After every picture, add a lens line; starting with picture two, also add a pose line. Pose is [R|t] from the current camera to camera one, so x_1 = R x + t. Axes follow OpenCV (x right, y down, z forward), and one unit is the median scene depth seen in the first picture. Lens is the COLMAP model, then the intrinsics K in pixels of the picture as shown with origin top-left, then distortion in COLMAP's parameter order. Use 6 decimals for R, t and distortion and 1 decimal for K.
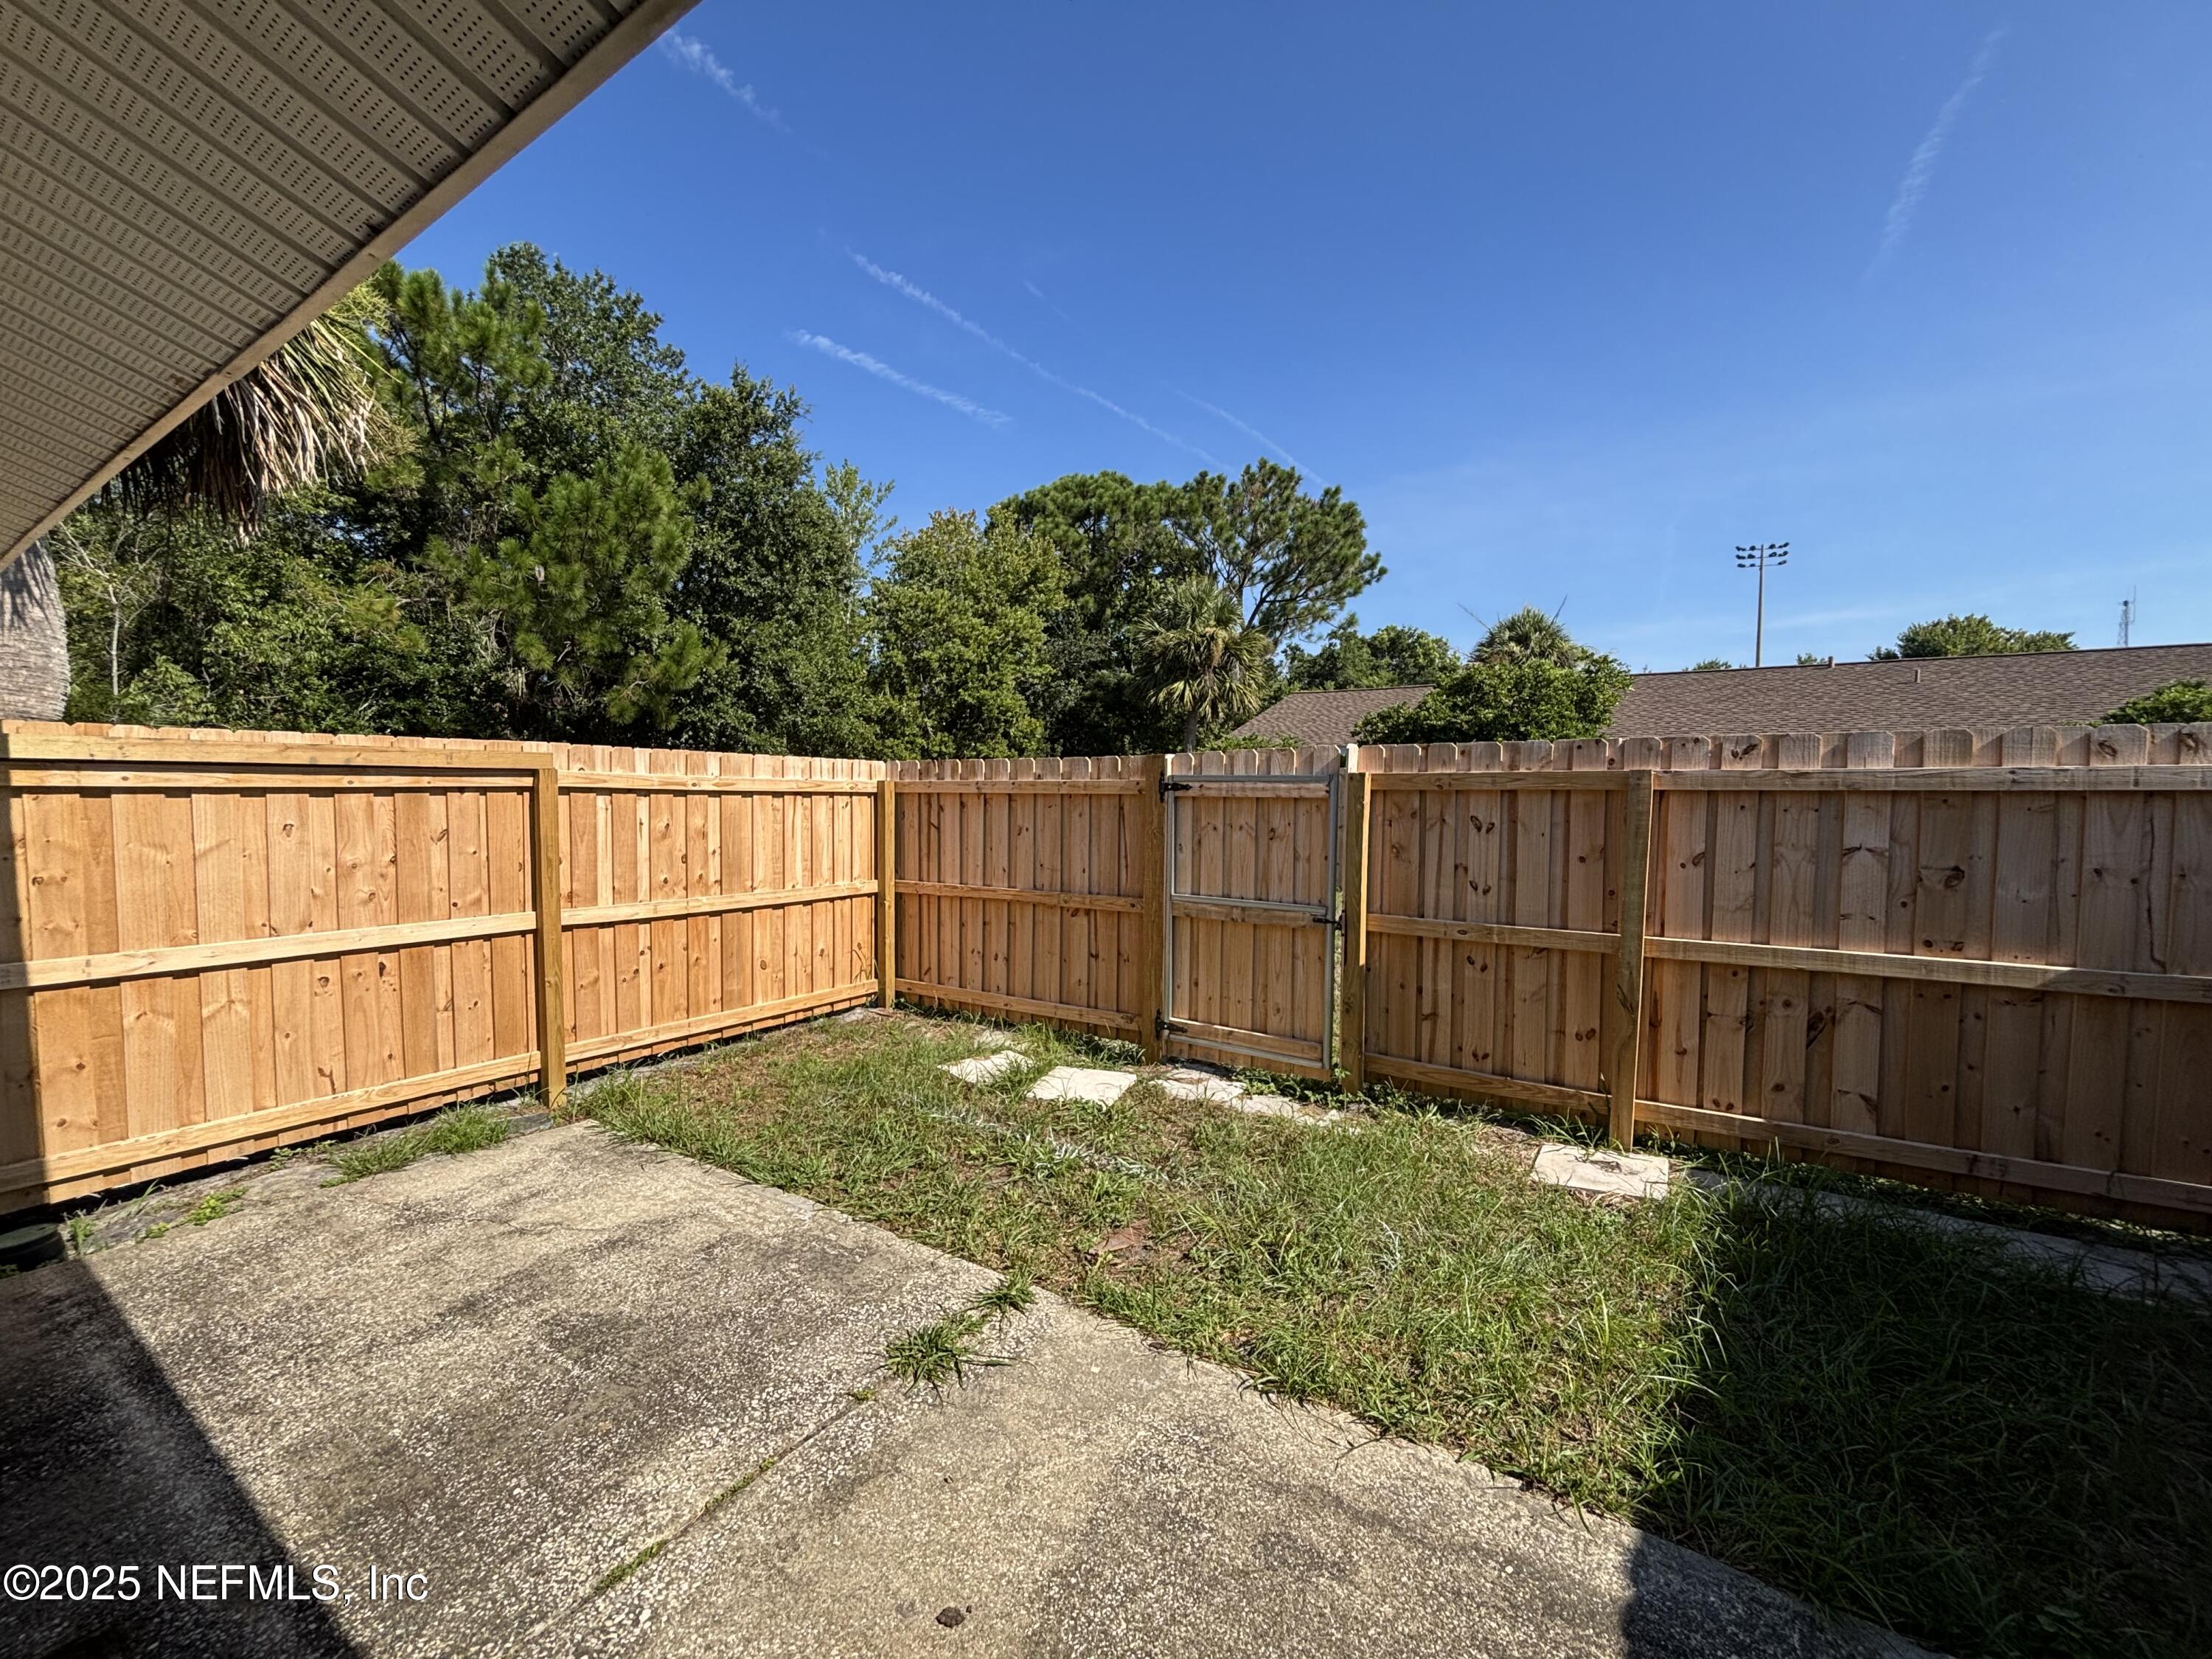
lens RADIAL K [[881.5, 0, 1101.8], [0, 881.5, 829.9], [0, 0, 1]] dist [0.018203, -0.009074]
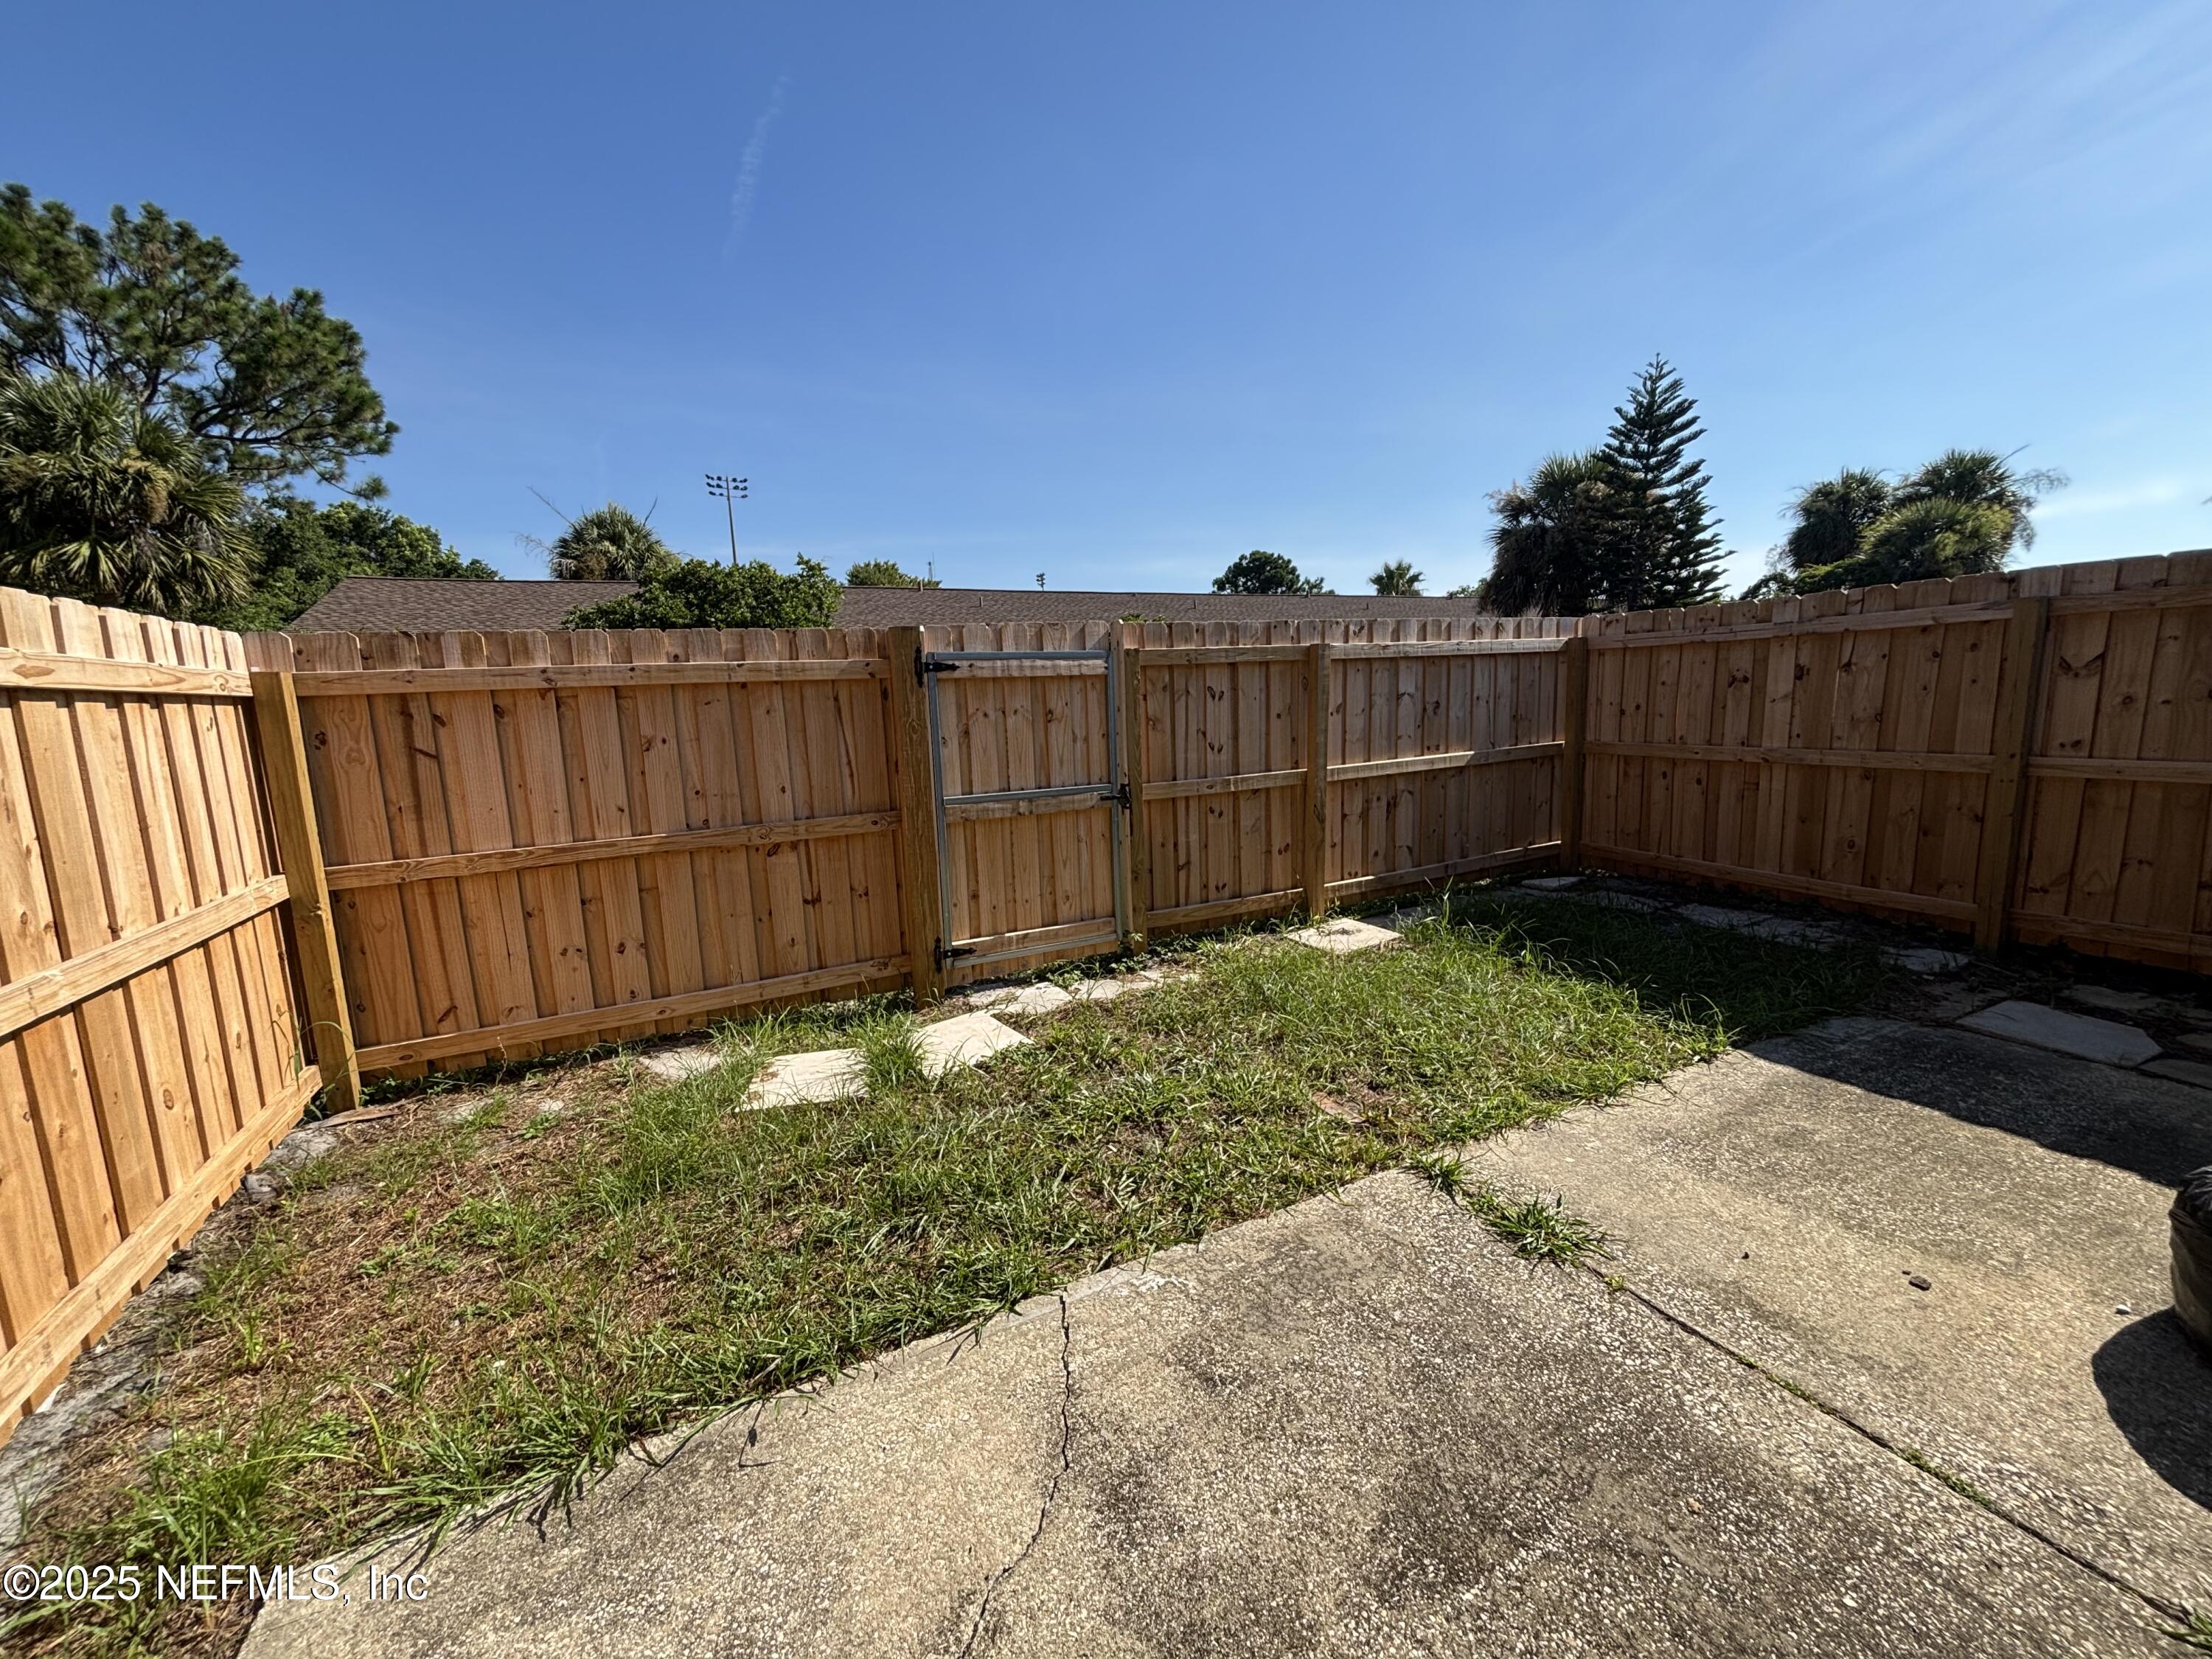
lens RADIAL K [[881.5, 0, 1101.8], [0, 881.5, 829.9], [0, 0, 1]] dist [0.018203, -0.009074]
pose [[0.508824, -0.158265, 0.846197, -0.588970], [0.080903, 0.987396, 0.136026, 0.001499], [-0.857060, -0.000754, 0.515215, 0.465424]]
